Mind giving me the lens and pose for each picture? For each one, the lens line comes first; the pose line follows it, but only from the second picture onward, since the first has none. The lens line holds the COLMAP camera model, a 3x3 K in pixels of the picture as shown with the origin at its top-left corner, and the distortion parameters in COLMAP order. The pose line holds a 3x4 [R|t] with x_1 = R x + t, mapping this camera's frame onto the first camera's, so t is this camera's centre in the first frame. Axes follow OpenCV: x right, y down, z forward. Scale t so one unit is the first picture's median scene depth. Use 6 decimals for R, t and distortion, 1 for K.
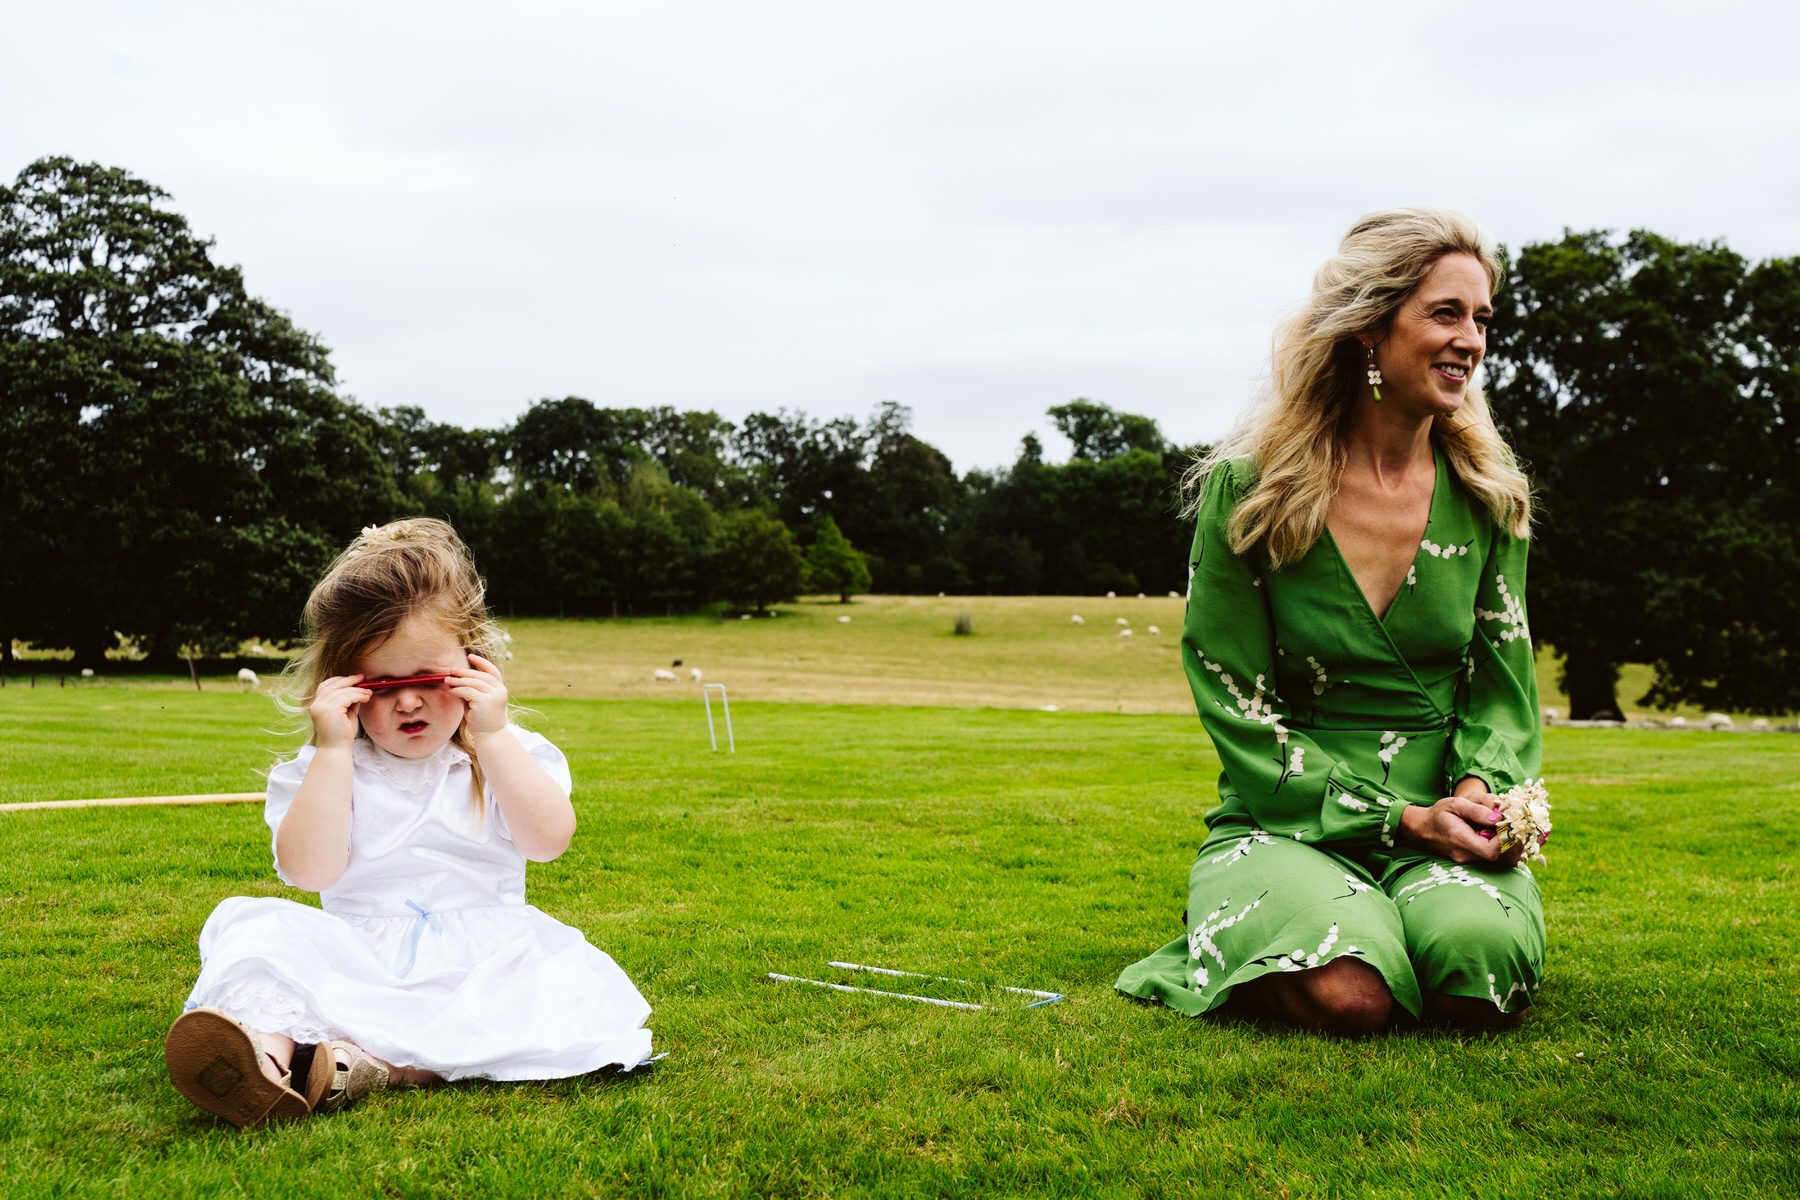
lens RADIAL K [[1925.6, 0, 900.0], [0, 1925.6, 600.0], [0, 0, 1]] dist [0.002096, 0.007861]
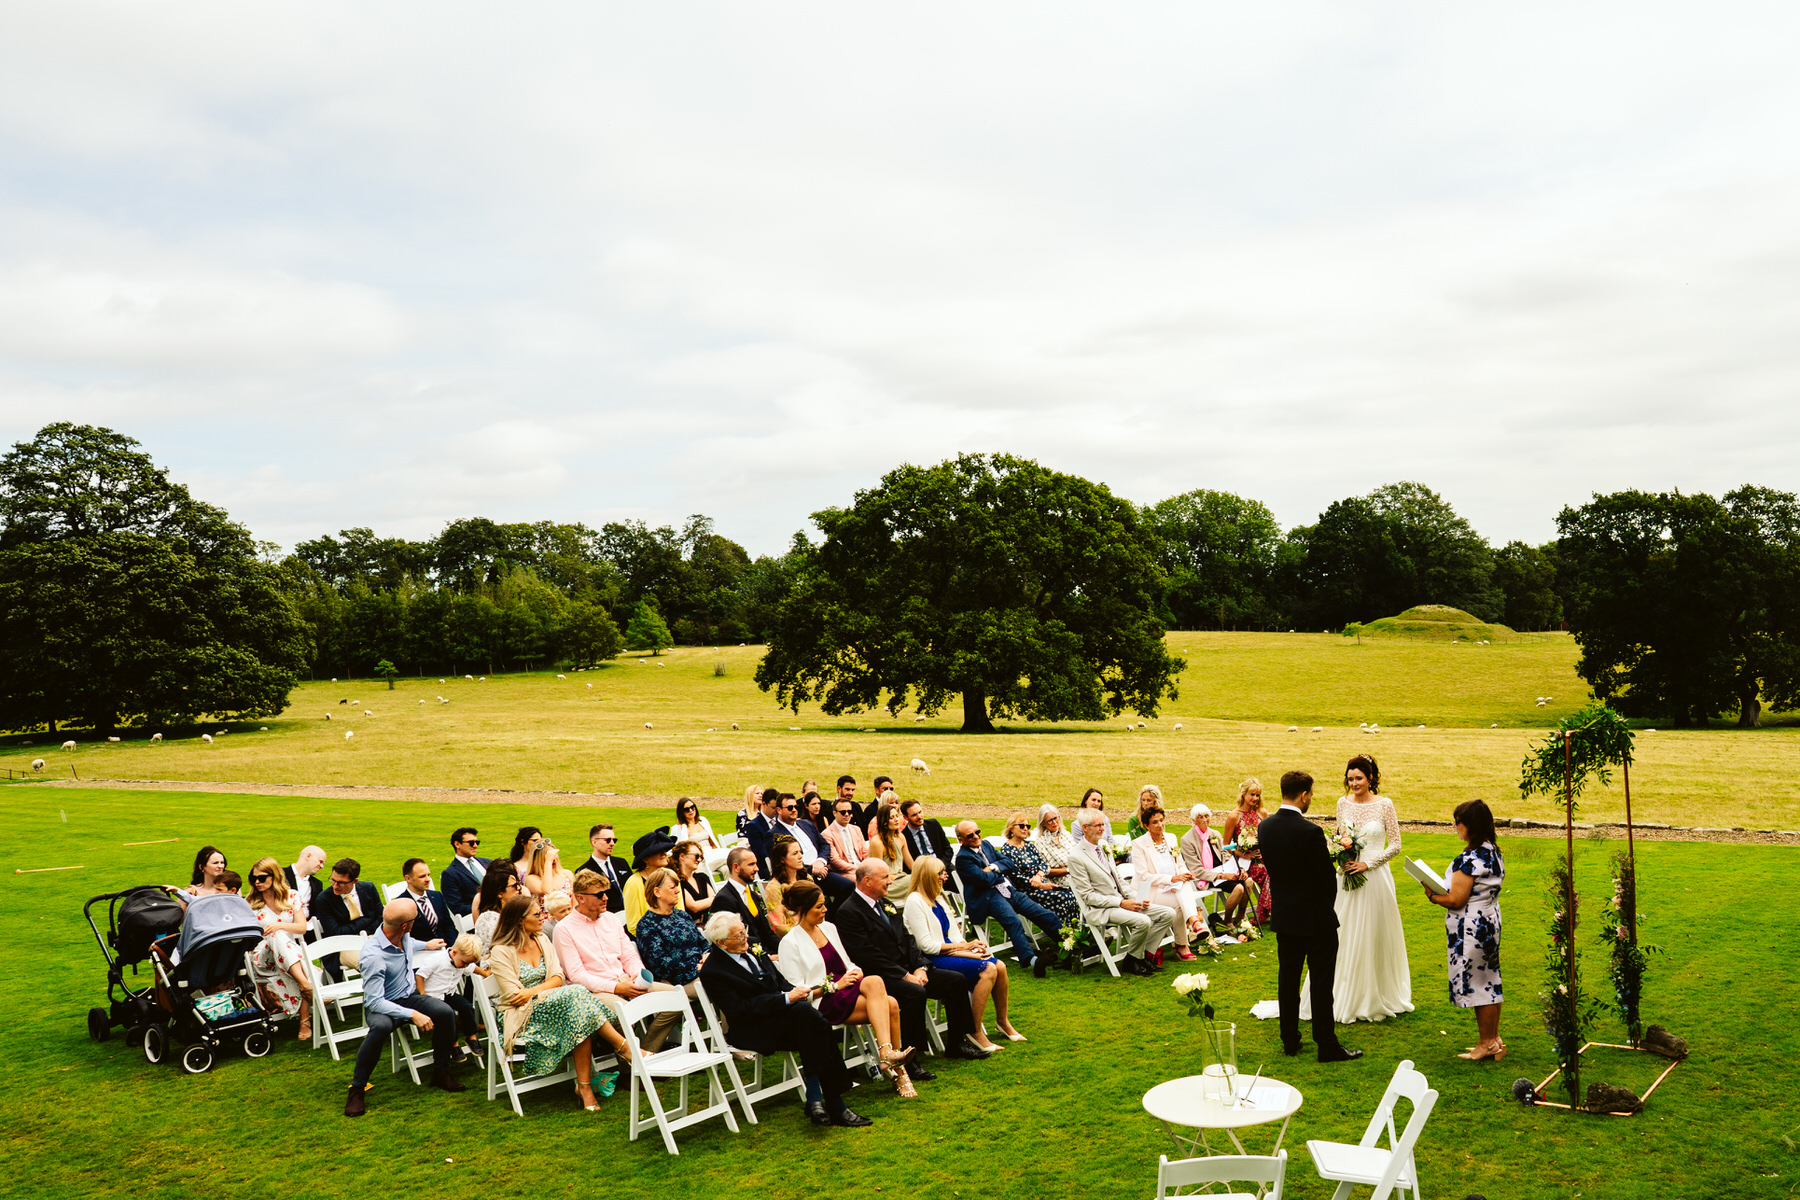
lens RADIAL K [[1481.7, 0, 904.1], [0, 1481.7, 672.5], [0, 0, 1]] dist [0.124354, -0.074792]
pose [[0.998164, -0.041692, 0.043930, 0.124733], [0.039988, 0.998439, 0.038987, -0.024997], [-0.045487, -0.037159, 0.998274, -0.198758]]
